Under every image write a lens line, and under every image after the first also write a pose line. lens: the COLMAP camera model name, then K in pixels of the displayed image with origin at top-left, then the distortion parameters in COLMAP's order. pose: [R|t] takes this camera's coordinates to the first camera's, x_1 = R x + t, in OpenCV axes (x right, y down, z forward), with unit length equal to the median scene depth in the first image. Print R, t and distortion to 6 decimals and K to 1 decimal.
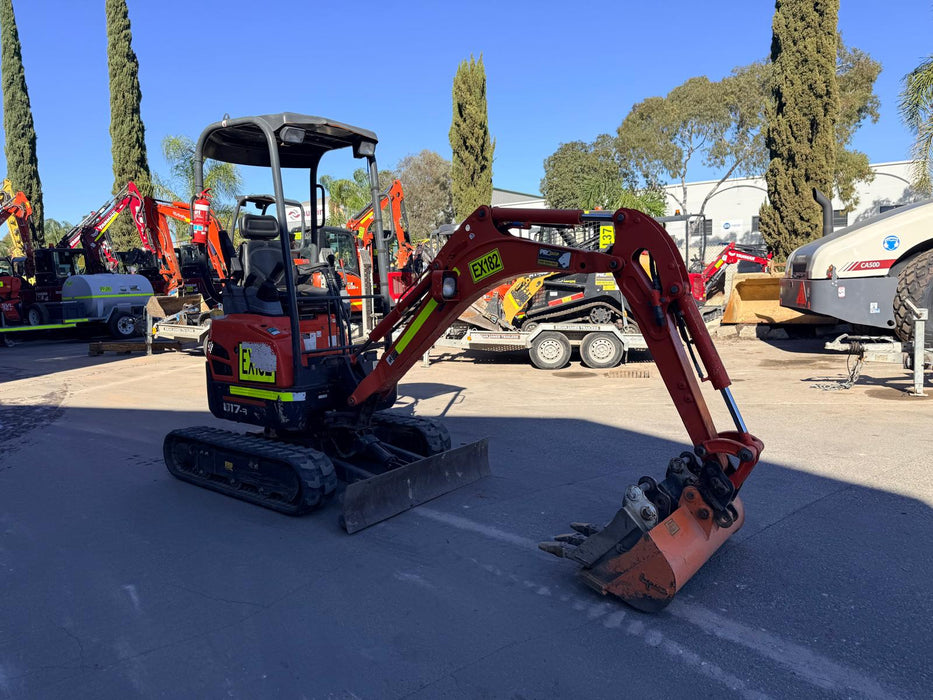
lens RADIAL K [[655.7, 0, 476.3], [0, 655.7, 361.2], [0, 0, 1]] dist [0.082713, -0.113973]
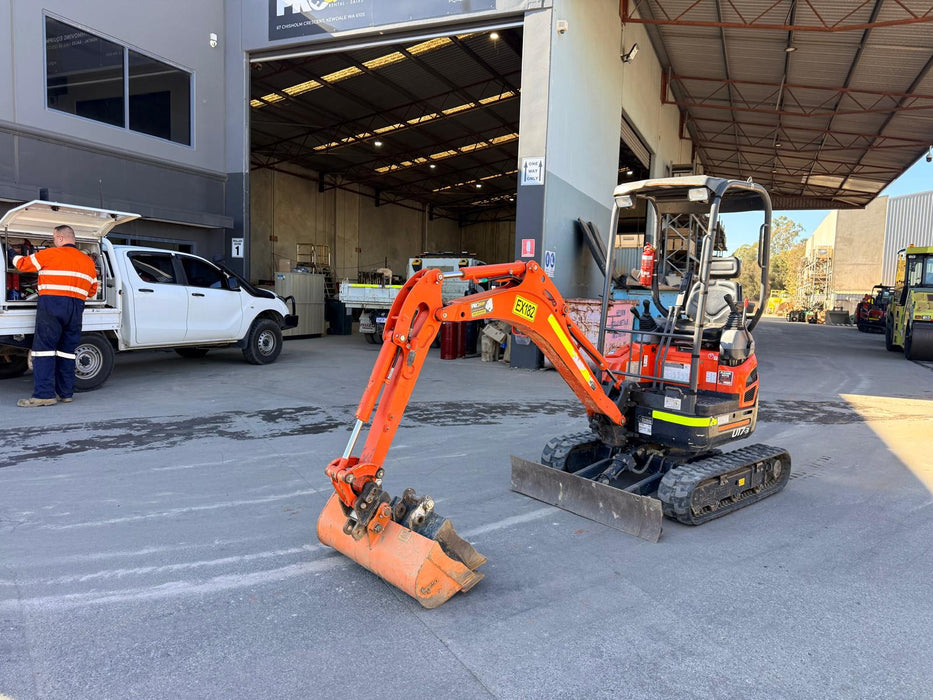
lens RADIAL K [[653.2, 0, 466.5], [0, 653.2, 350.0], [0, 0, 1]] dist [0.079889, -0.098010]
pose [[-0.179320, 0.121751, -0.976228, 0.431688], [-0.155326, 0.976363, 0.150299, -0.085312], [0.971452, 0.178585, -0.156170, 0.394658]]
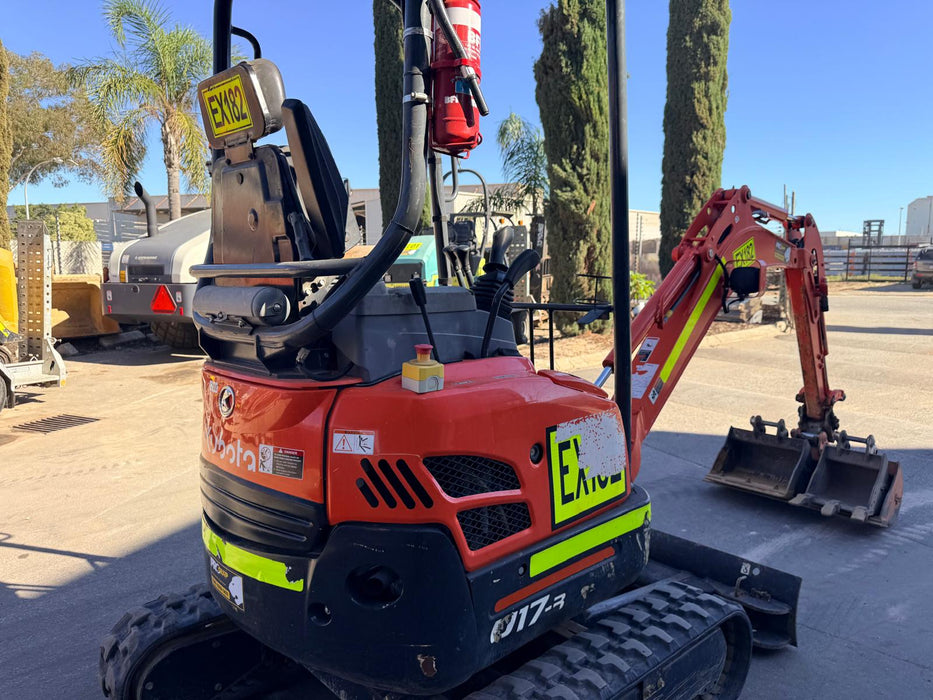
lens RADIAL K [[659.2, 0, 467.3], [0, 659.2, 347.4], [0, 0, 1]] dist [0.060869, -0.085179]
pose [[0.179146, -0.092914, 0.979425, -0.324109], [0.125778, 0.989524, 0.070866, -0.047823], [-0.975749, 0.110494, 0.188956, 0.425935]]
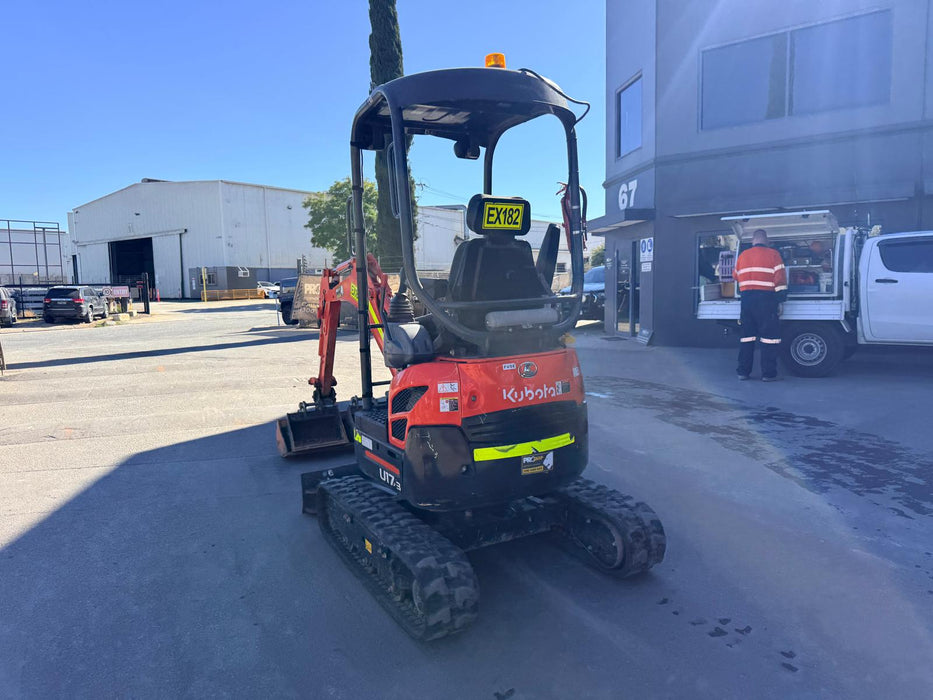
lens RADIAL K [[654.0, 0, 469.7], [0, 654.0, 349.2], [0, 0, 1]] dist [0.097884, -0.128224]
pose [[-0.914165, 0.020735, 0.404811, -0.276162], [0.111728, 0.972893, 0.202476, -0.105303], [-0.389640, 0.230325, -0.891701, 0.798258]]
